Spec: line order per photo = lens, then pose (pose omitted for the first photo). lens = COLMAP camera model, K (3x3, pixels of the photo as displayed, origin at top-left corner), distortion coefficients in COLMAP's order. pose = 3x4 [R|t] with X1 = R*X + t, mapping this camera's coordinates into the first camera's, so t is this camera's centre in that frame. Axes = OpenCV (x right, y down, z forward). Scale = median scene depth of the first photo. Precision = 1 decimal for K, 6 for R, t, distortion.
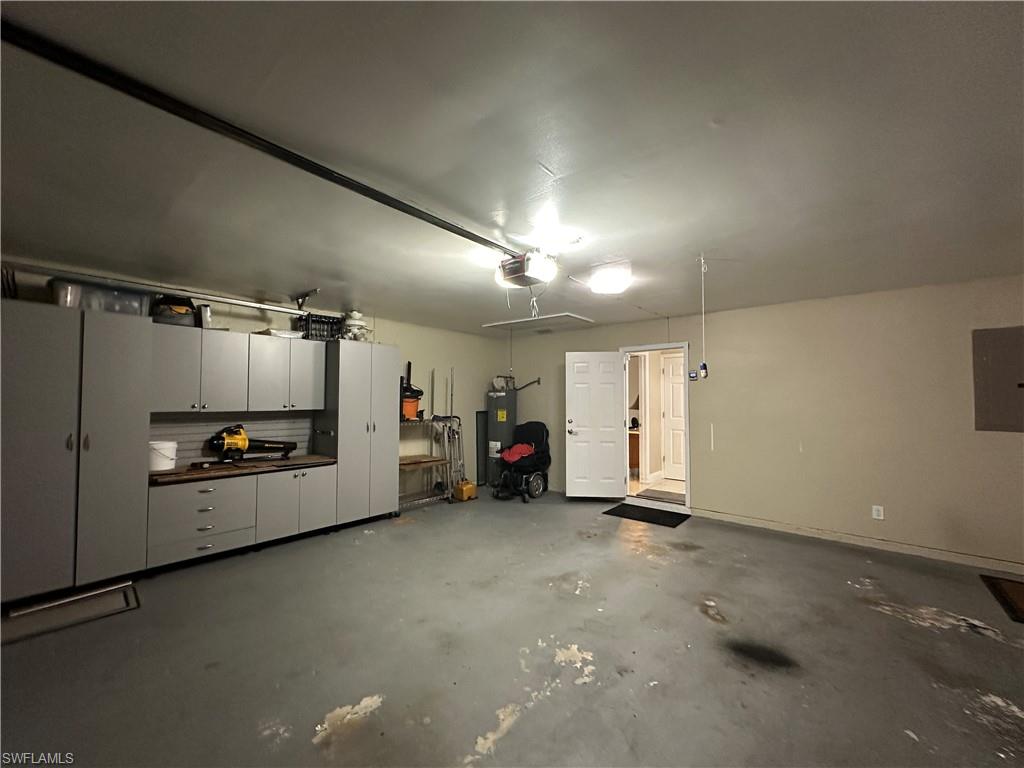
lens RADIAL K [[412.9, 0, 512.3], [0, 412.9, 386.0], [0, 0, 1]] dist [-0.001599, 0.000280]
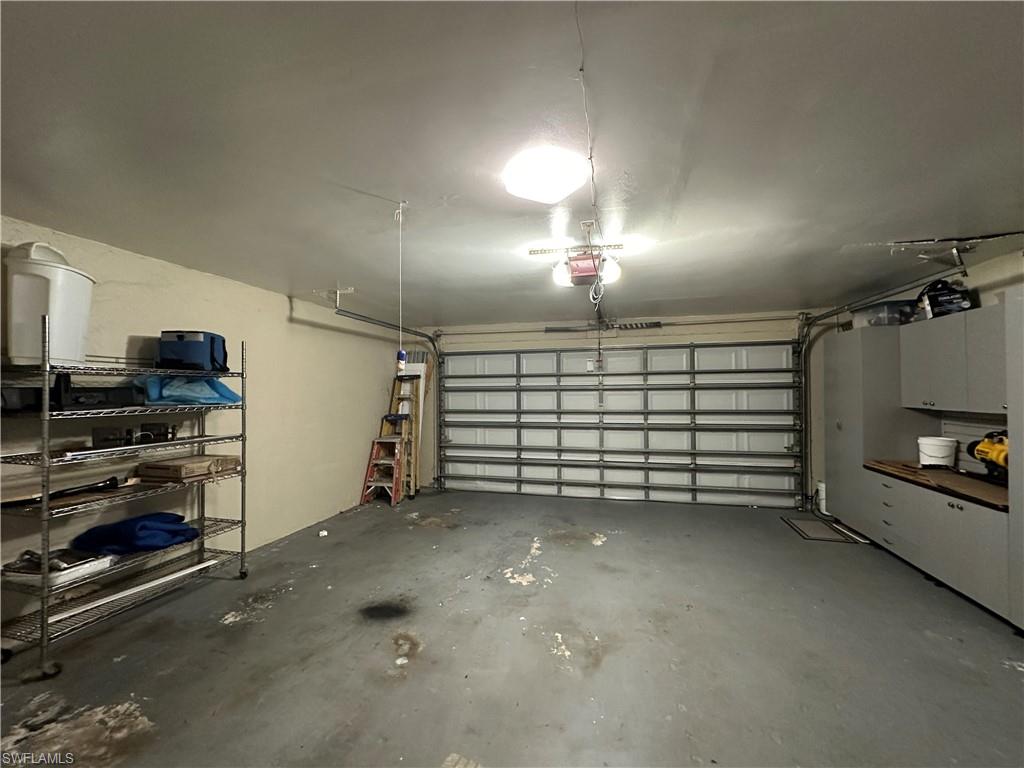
lens RADIAL K [[412.9, 0, 510.1], [0, 412.9, 386.4], [0, 0, 1]] dist [-0.001599, 0.000280]
pose [[-0.901594, -0.001080, -0.432581, 0.715417], [0.017998, 0.999037, -0.040007, 0.046846], [0.432208, -0.043856, -0.900707, 2.050903]]
